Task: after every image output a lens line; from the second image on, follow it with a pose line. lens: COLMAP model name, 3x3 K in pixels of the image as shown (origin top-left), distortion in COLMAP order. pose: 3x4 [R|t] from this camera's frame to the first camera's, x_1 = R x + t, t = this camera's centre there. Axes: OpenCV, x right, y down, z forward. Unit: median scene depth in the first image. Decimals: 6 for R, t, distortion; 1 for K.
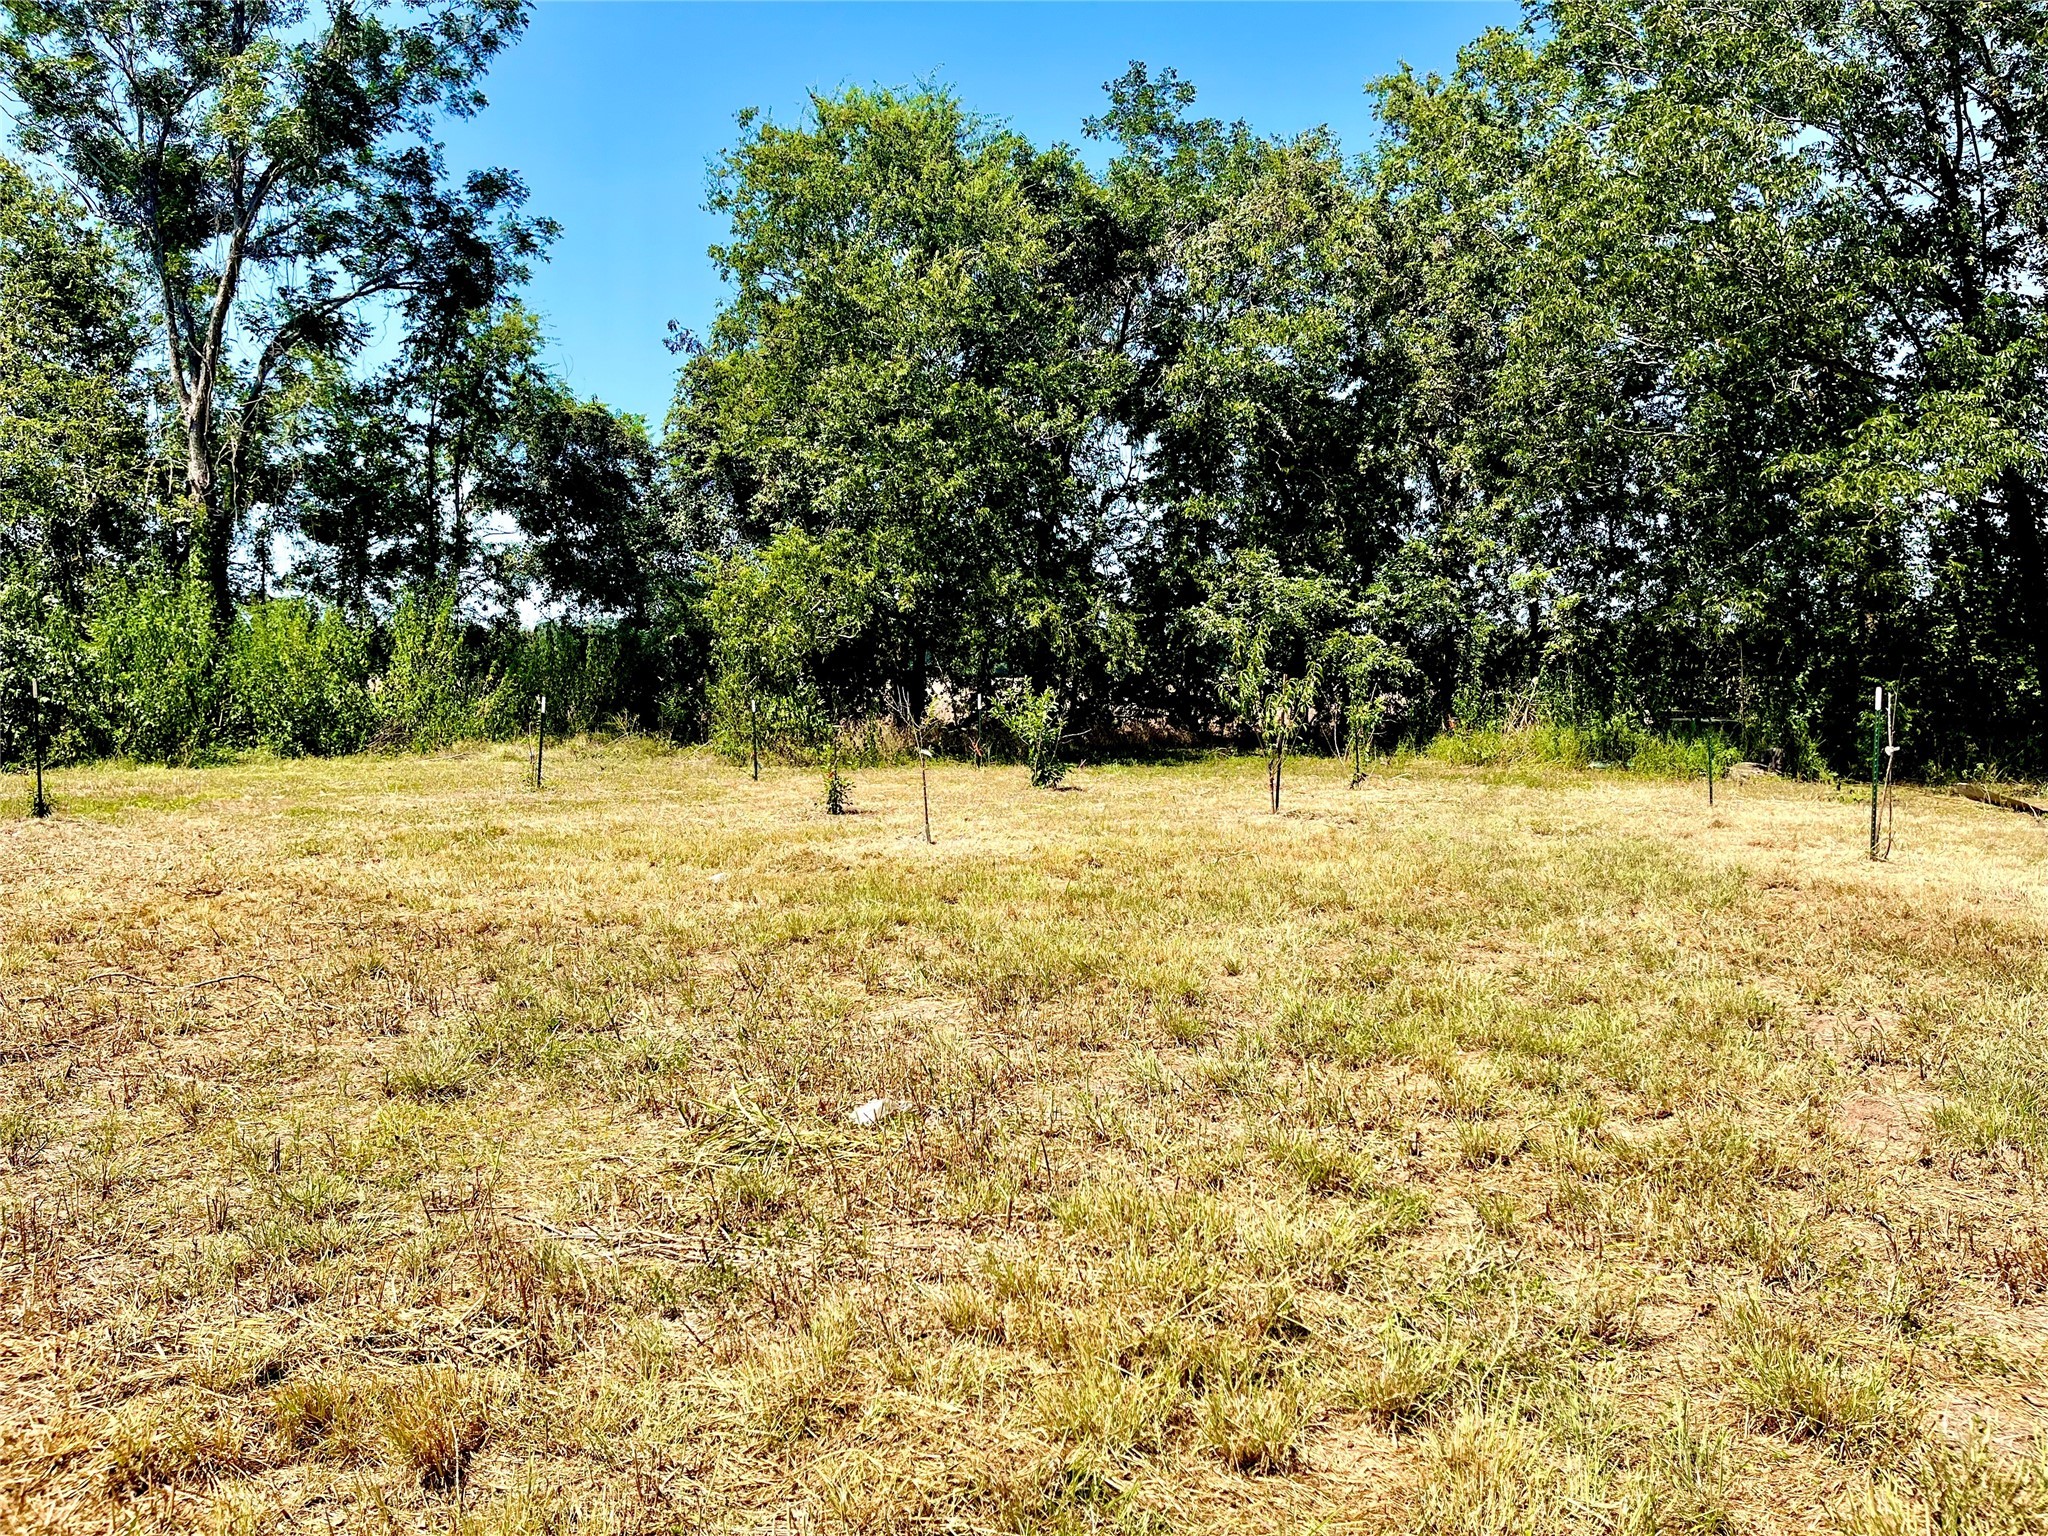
lens RADIAL K [[1629.8, 0, 1024.0], [0, 1629.8, 768.0], [0, 0, 1]] dist [0.088943, -0.140153]
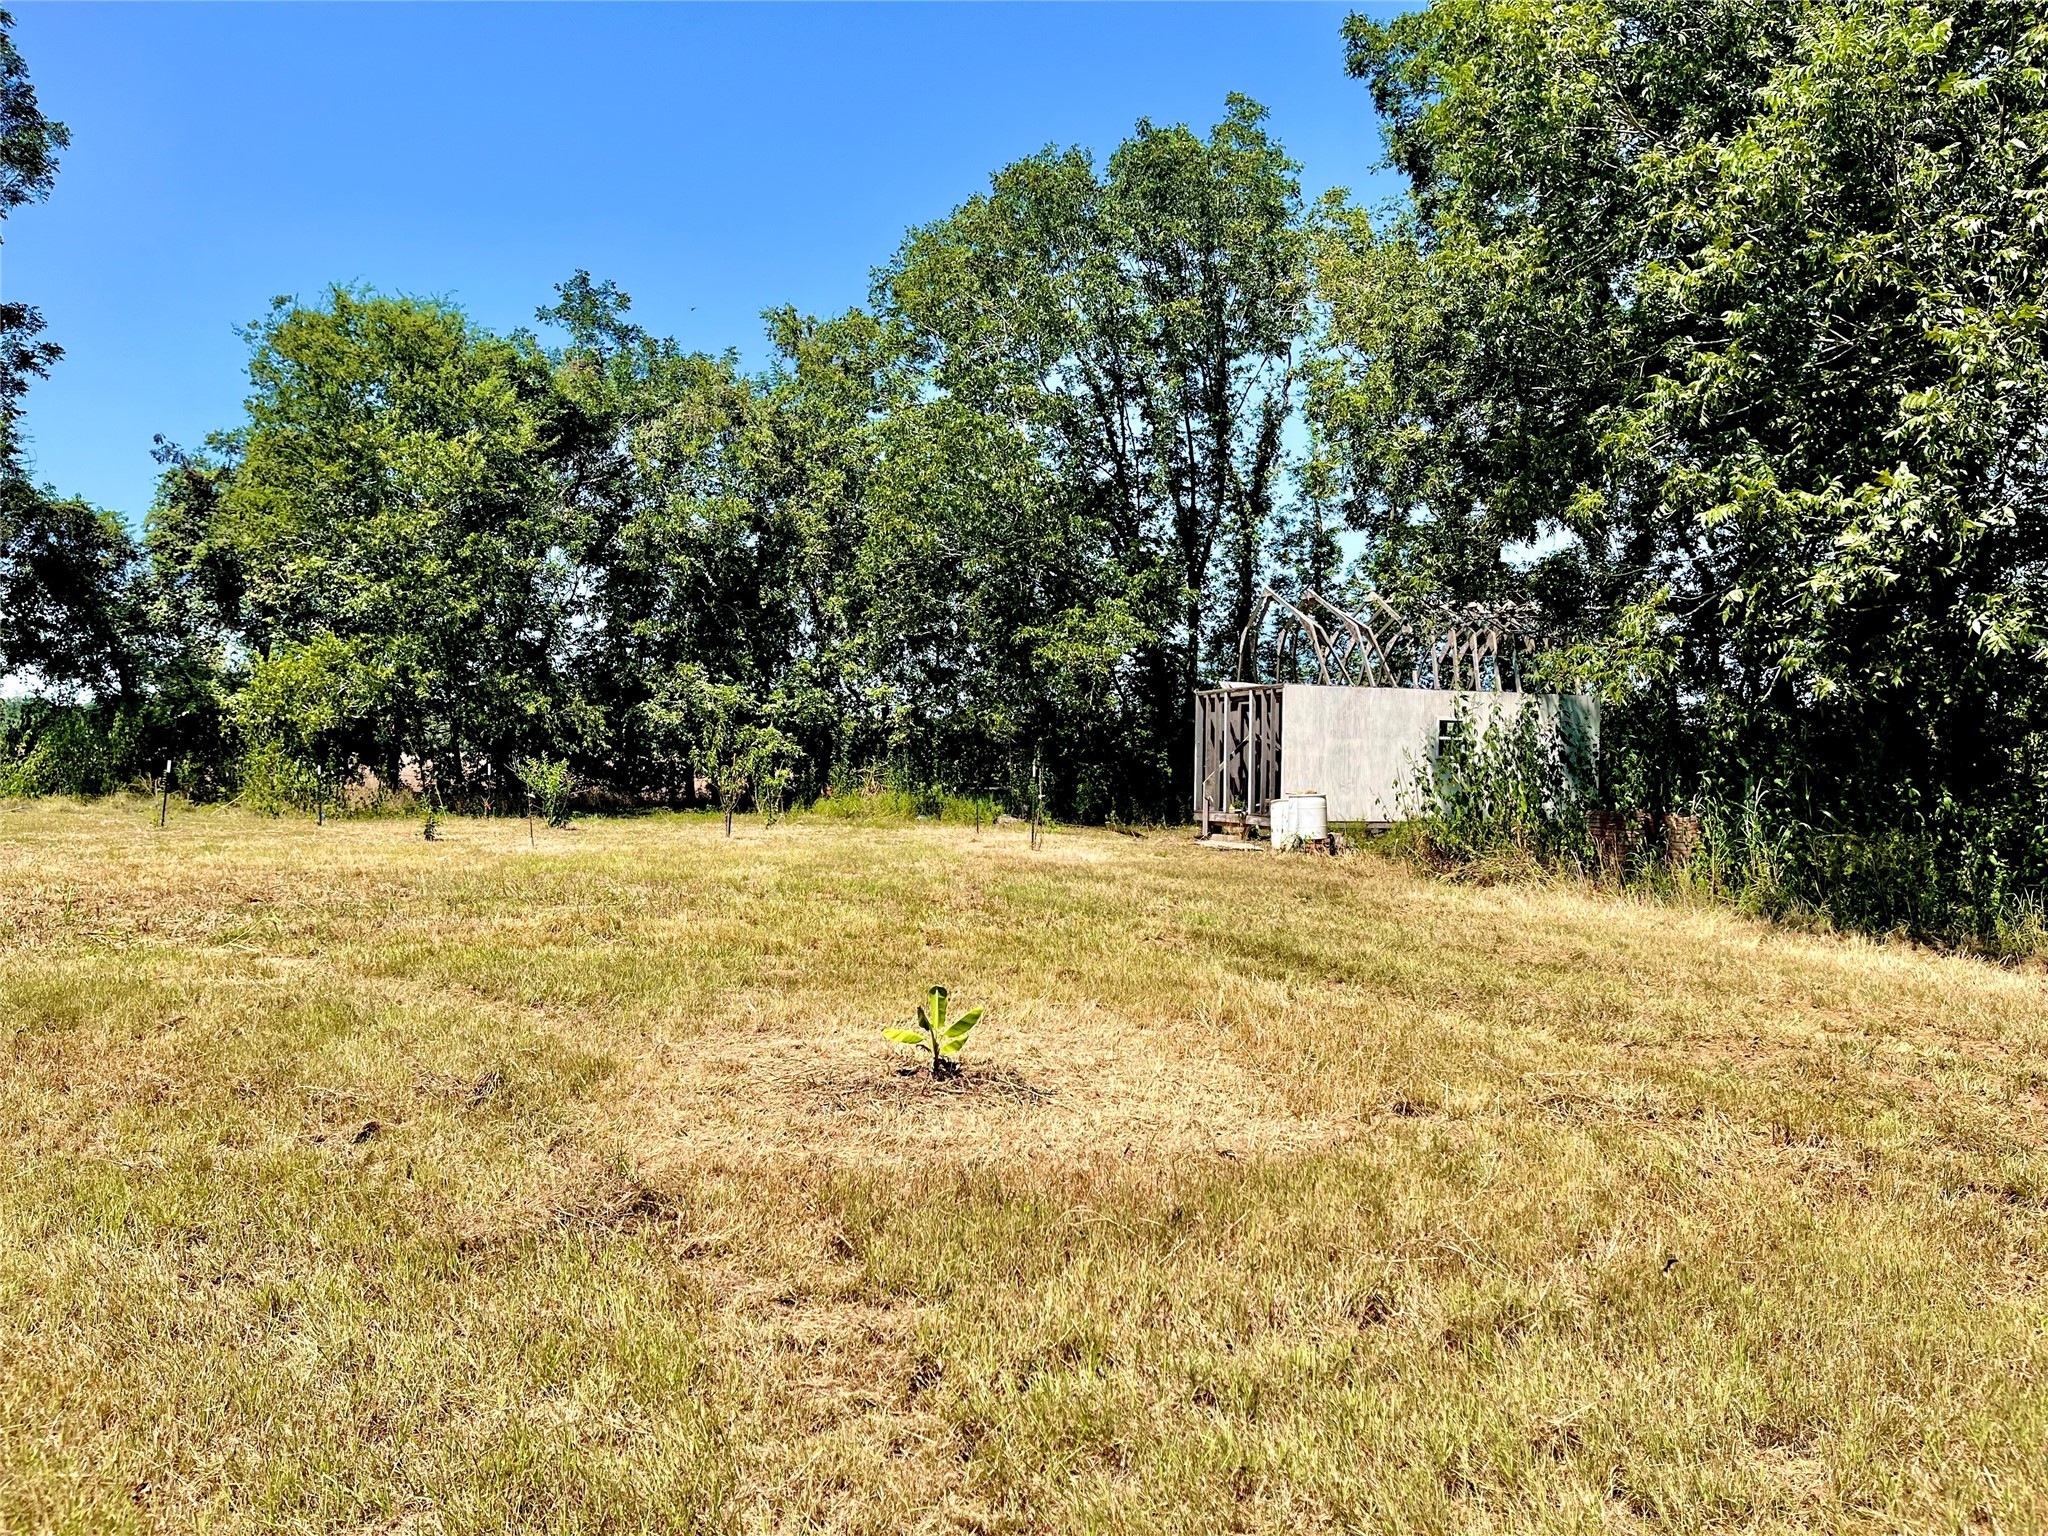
lens RADIAL K [[1629.8, 0, 1024.0], [0, 1629.8, 768.0], [0, 0, 1]] dist [0.088943, -0.140153]
pose [[0.929322, 0.016285, 0.368910, -0.096534], [0.002659, 0.998706, -0.050785, 0.023793], [-0.369260, 0.048176, 0.928077, -0.351836]]
